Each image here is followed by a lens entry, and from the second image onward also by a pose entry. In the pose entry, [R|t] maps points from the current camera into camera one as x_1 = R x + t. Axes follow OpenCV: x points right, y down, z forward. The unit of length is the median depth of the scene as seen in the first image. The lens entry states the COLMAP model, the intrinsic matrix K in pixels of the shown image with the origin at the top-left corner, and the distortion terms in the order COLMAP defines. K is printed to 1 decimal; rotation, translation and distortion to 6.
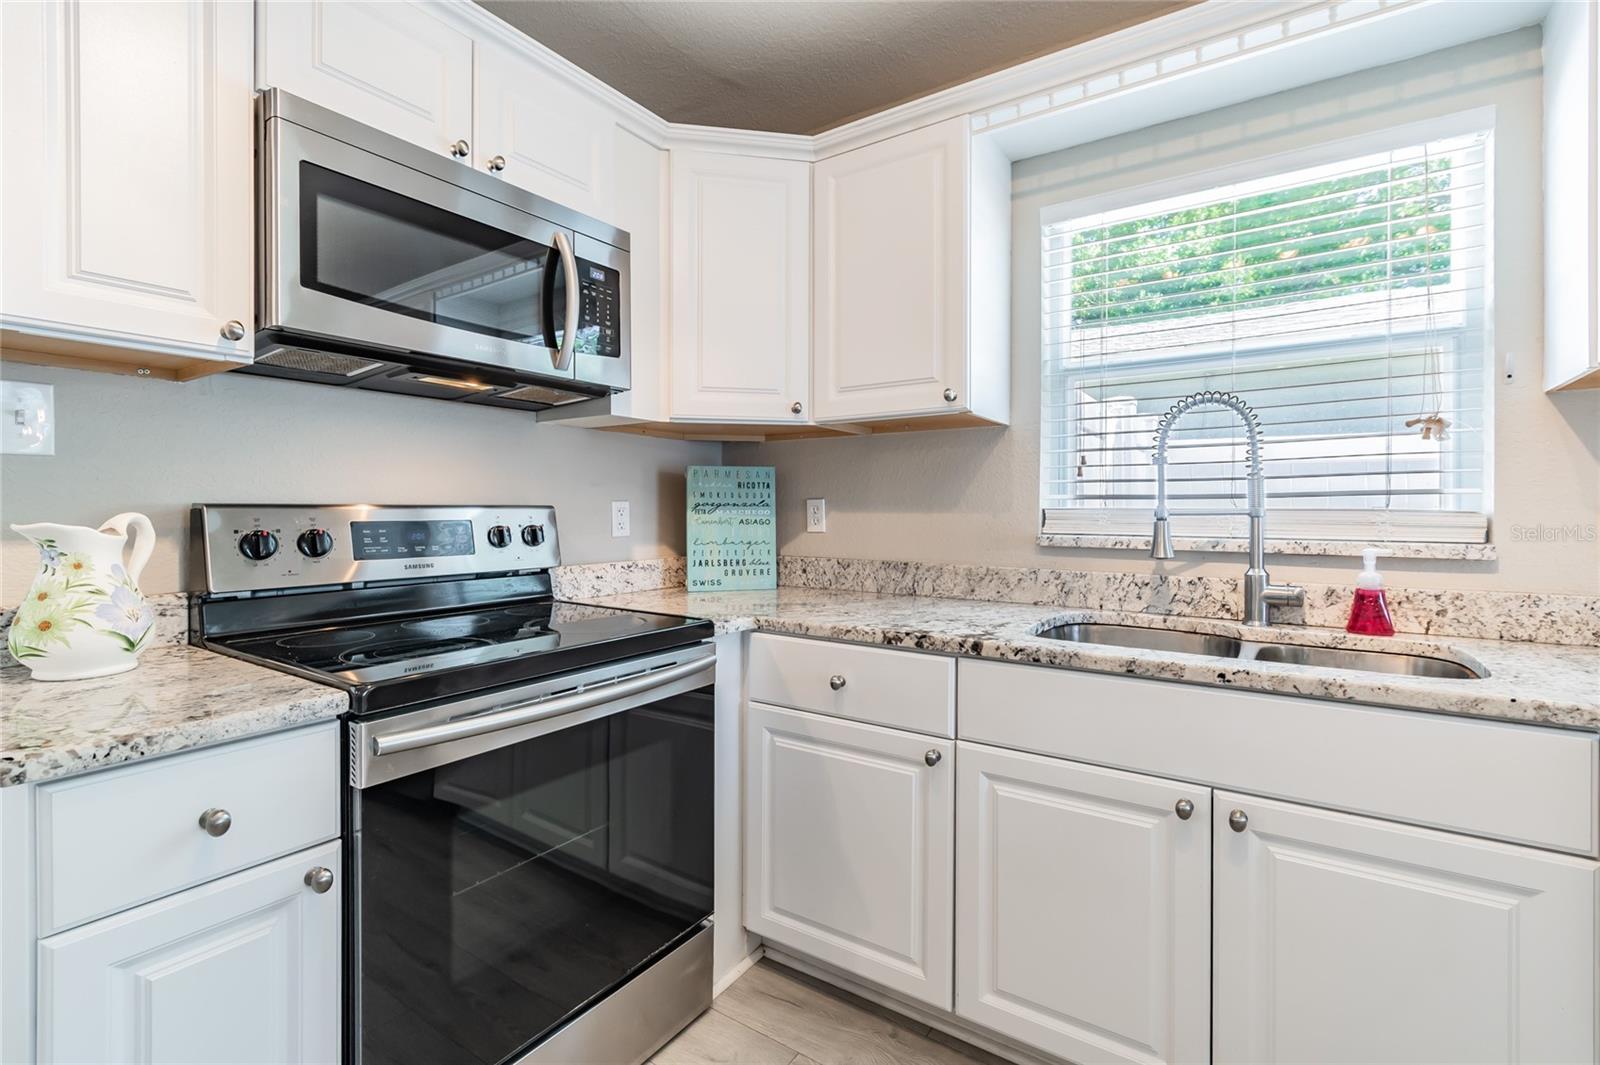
lens RADIAL K [[720.7, 0, 834.5], [0, 720.7, 514.3], [0, 0, 1]] dist [-0.004287, -0.000566]
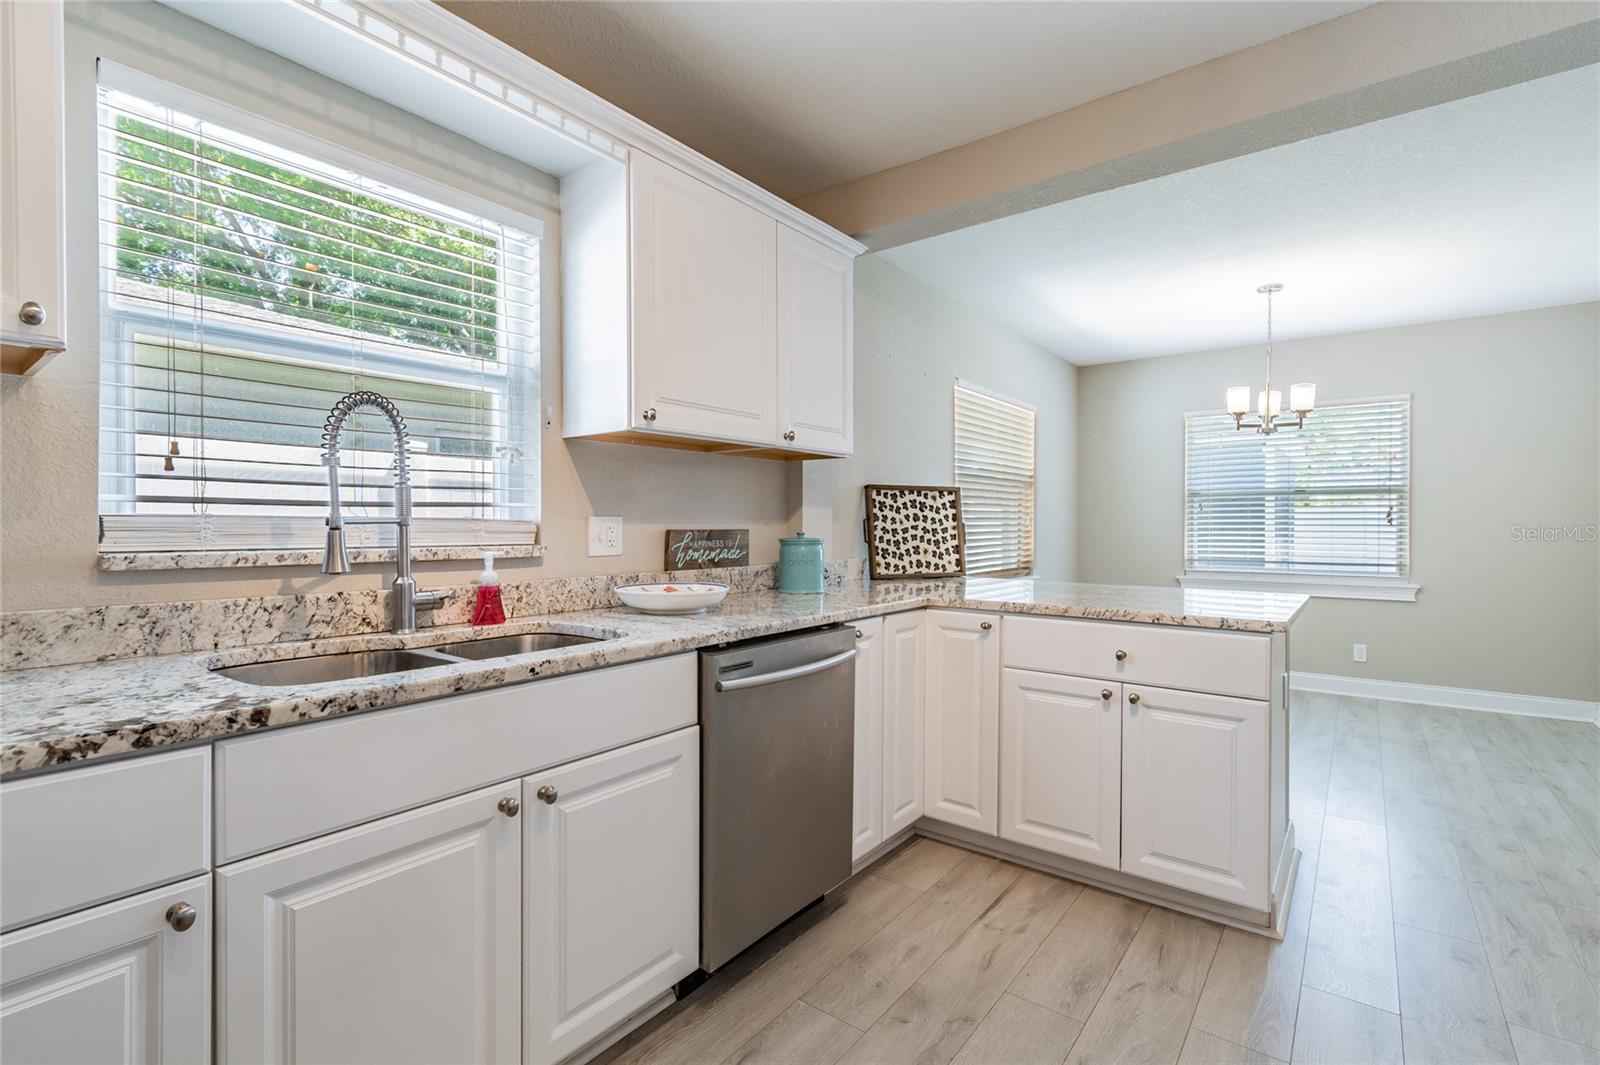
lens RADIAL K [[715.5, 0, 802.8], [0, 715.5, 532.3], [0, 0, 1]] dist [0.001196, -0.000325]
pose [[0.091995, -0.013006, 0.995674, -0.364124], [0.002997, 0.999914, 0.012784, 0.001643], [-0.995755, 0.001808, 0.092027, 0.354706]]
